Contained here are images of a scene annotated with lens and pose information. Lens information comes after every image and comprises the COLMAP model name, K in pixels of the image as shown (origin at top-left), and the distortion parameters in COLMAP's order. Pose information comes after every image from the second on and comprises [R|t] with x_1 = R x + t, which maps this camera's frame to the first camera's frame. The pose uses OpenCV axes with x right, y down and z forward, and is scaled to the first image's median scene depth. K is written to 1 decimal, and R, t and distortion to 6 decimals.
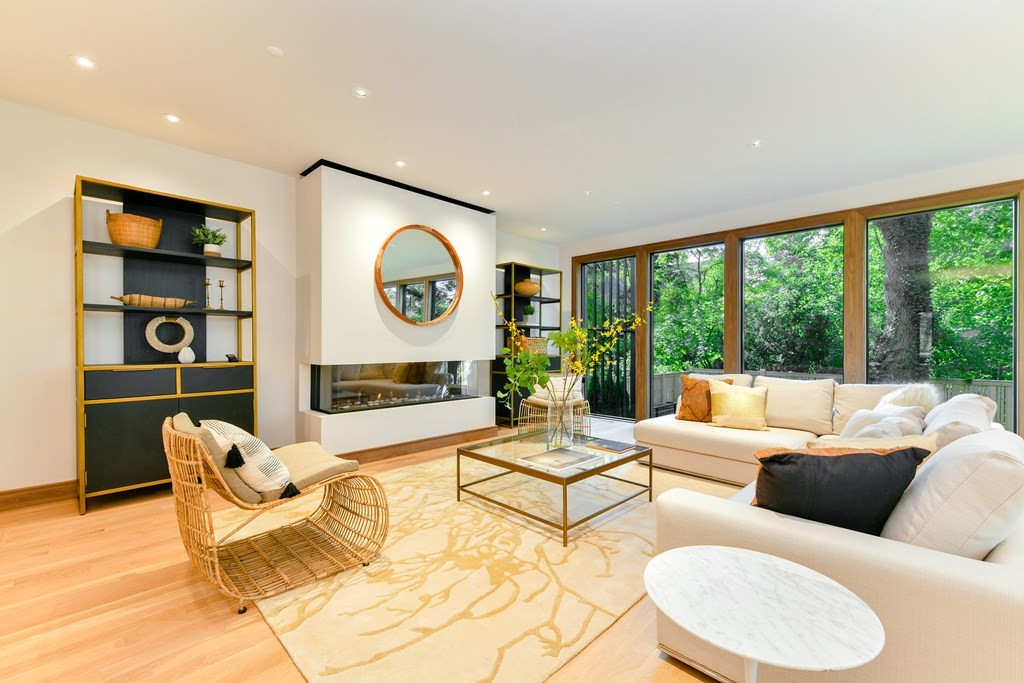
lens RADIAL K [[433.4, 0, 520.6], [0, 433.4, 345.4], [0, 0, 1]] dist [0.016956, -0.001146]
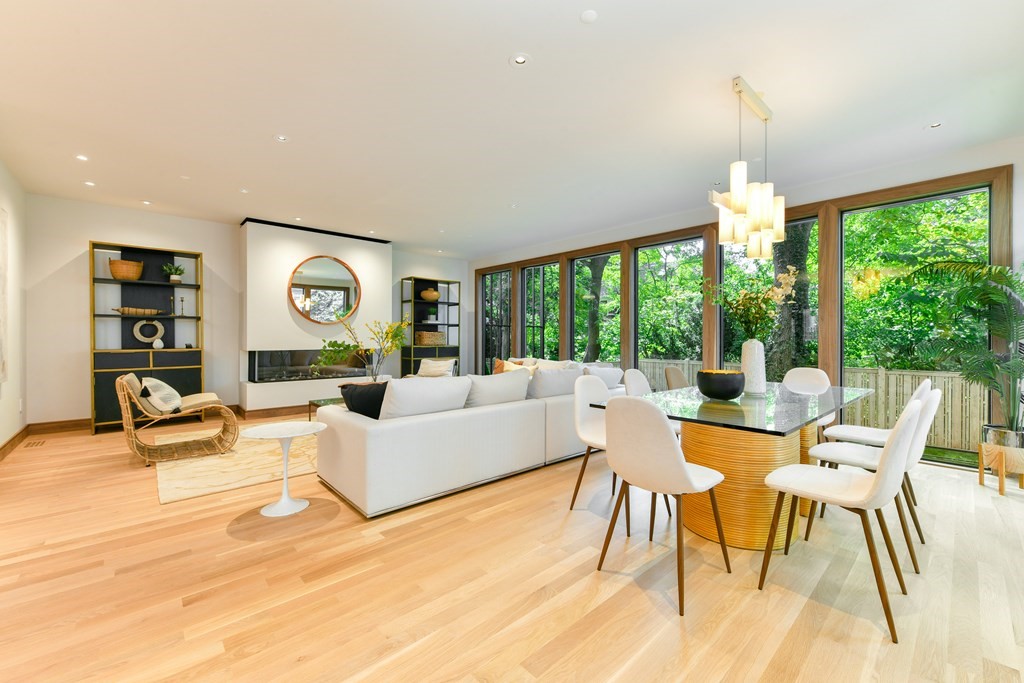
lens RADIAL K [[406.9, 0, 511.9], [0, 406.9, 338.2], [0, 0, 1]] dist [0.006198, 0.001063]
pose [[0.998333, -0.001194, -0.057708, 0.618901], [0.001083, 0.999997, -0.001956, 0.004957], [0.057710, 0.001891, 0.998332, -0.430251]]
